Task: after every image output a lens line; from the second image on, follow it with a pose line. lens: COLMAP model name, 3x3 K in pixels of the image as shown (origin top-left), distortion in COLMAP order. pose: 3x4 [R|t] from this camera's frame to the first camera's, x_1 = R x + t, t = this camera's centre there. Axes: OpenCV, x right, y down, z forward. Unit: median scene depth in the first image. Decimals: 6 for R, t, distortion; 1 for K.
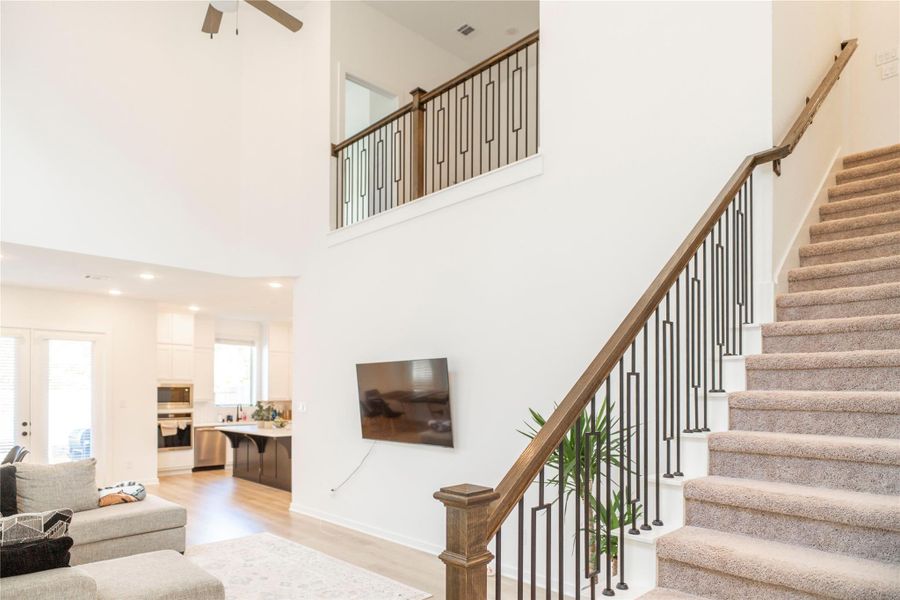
lens RADIAL K [[539.0, 0, 448.2], [0, 539.0, 387.4], [0, 0, 1]] dist [0.010644, -0.005033]
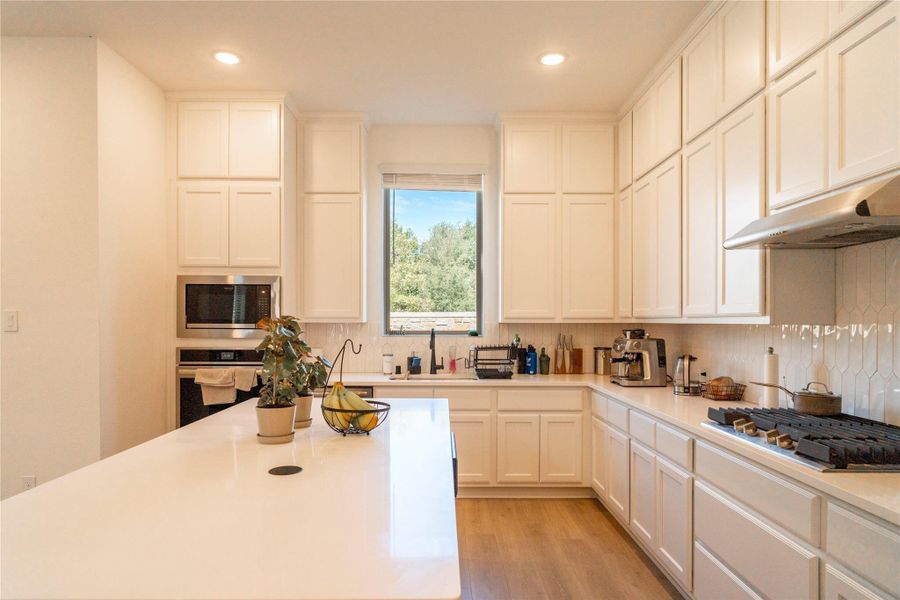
lens RADIAL K [[539.0, 0, 424.1], [0, 539.0, 316.8], [0, 0, 1]] dist [0.010644, -0.005033]
pose [[0.697663, -0.002406, -0.716422, -0.139612], [0.003306, 0.999995, -0.000138, 0.027681], [0.716418, -0.002272, 0.697667, 0.956953]]
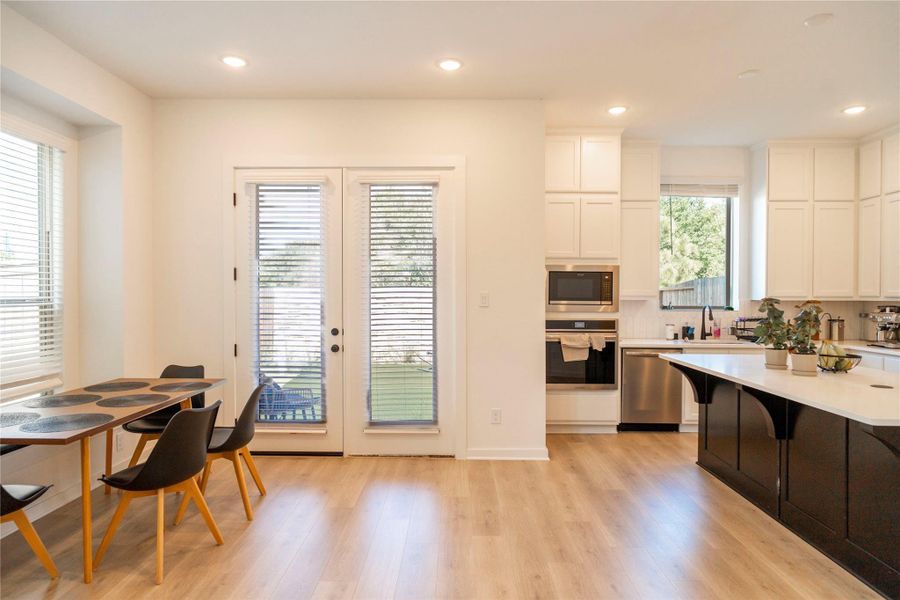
lens RADIAL K [[539.0, 0, 441.7], [0, 539.0, 289.5], [0, 0, 1]] dist [0.010644, -0.005033]
pose [[0.697960, -0.002199, -0.716134, -0.257001], [0.001673, 0.999998, -0.001440, 0.020397], [0.716135, -0.000193, 0.697962, 0.606797]]
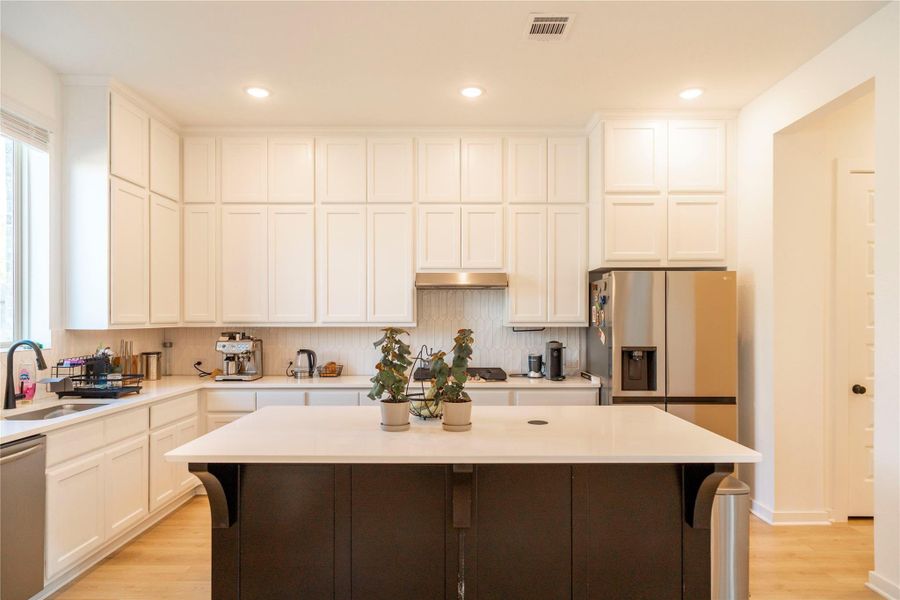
lens RADIAL K [[539.0, 0, 425.0], [0, 539.0, 319.2], [0, 0, 1]] dist [0.010644, -0.005033]
pose [[0.719422, -0.000709, 0.694573, -0.576909], [-0.004021, 0.999978, 0.005185, 0.022284], [-0.694562, -0.006523, 0.719403, 0.887187]]
